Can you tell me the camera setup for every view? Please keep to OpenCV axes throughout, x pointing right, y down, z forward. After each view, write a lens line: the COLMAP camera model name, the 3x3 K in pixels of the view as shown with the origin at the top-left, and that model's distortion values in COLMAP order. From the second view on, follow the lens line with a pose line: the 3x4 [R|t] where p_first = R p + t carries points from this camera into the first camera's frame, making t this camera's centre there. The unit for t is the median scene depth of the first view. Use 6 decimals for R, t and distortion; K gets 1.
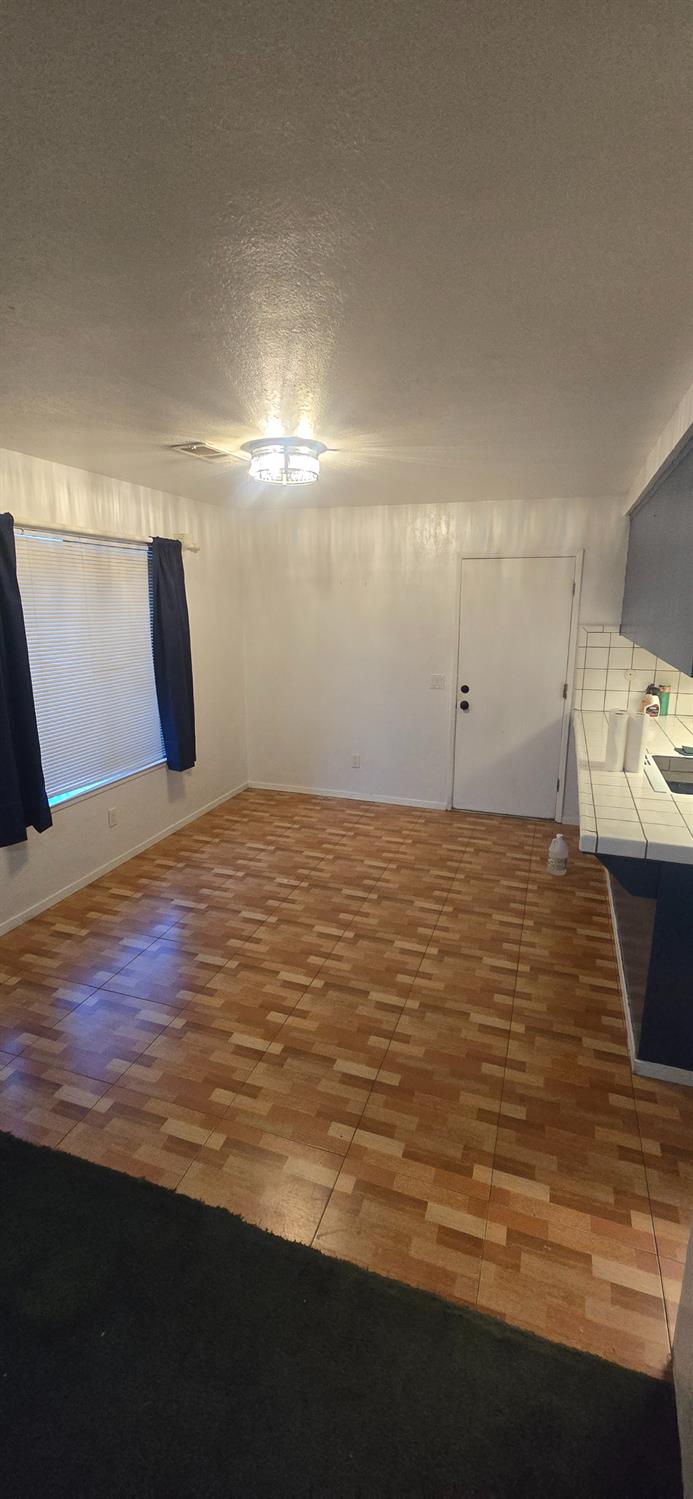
lens RADIAL K [[611.2, 0, 345.8], [0, 611.2, 742.1], [0, 0, 1]] dist [0.001773, 0.000151]
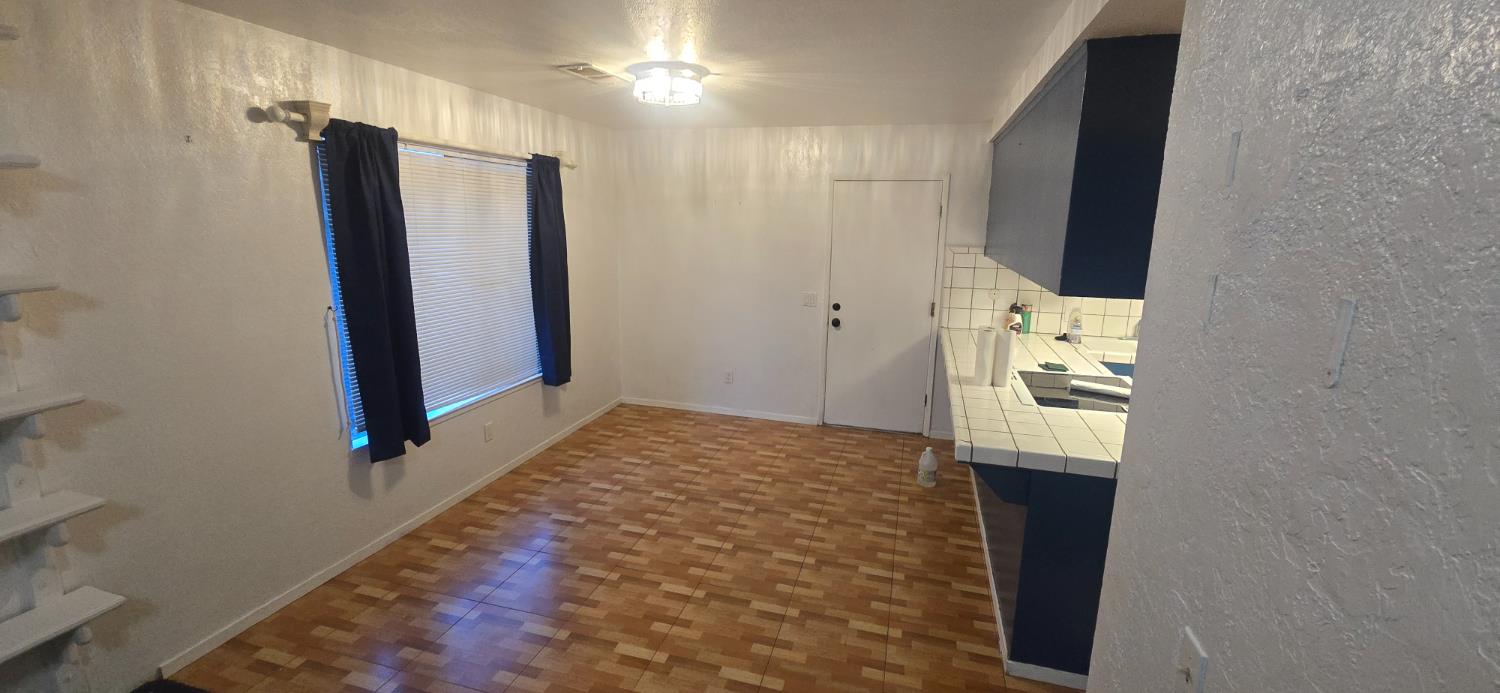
lens RADIAL K [[608.6, 0, 740.2], [0, 608.6, 347.7], [0, 0, 1]] dist [0.002409, 0.000434]
pose [[0.998800, 0.004482, 0.048769, -0.024531], [-0.003537, 0.999805, -0.019437, 0.004072], [-0.048846, 0.019242, 0.998621, -0.019199]]
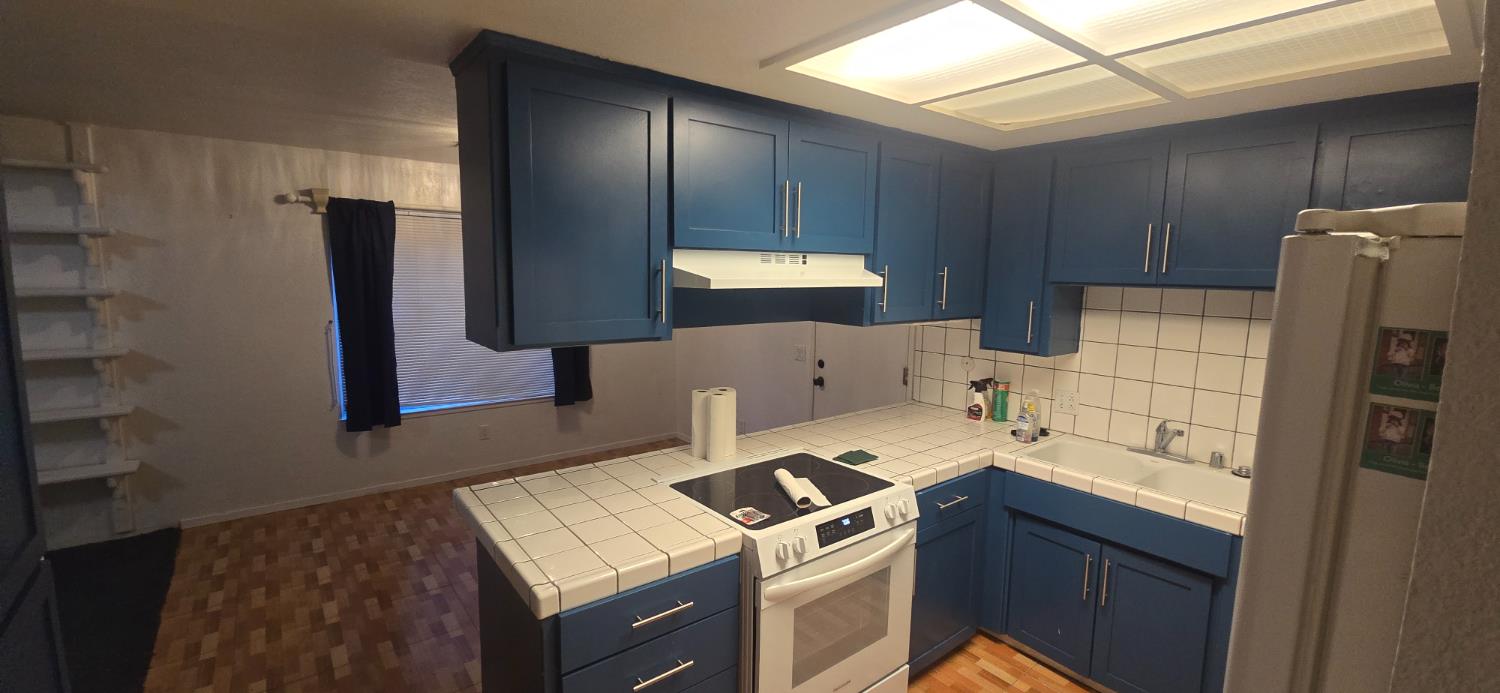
lens RADIAL K [[608.6, 0, 740.2], [0, 608.6, 347.7], [0, 0, 1]] dist [0.002409, 0.000434]
pose [[0.840109, 0.087272, -0.535351, 0.883316], [-0.140533, 0.988291, -0.059425, -0.059500], [0.523896, 0.125158, 0.842537, 0.249958]]
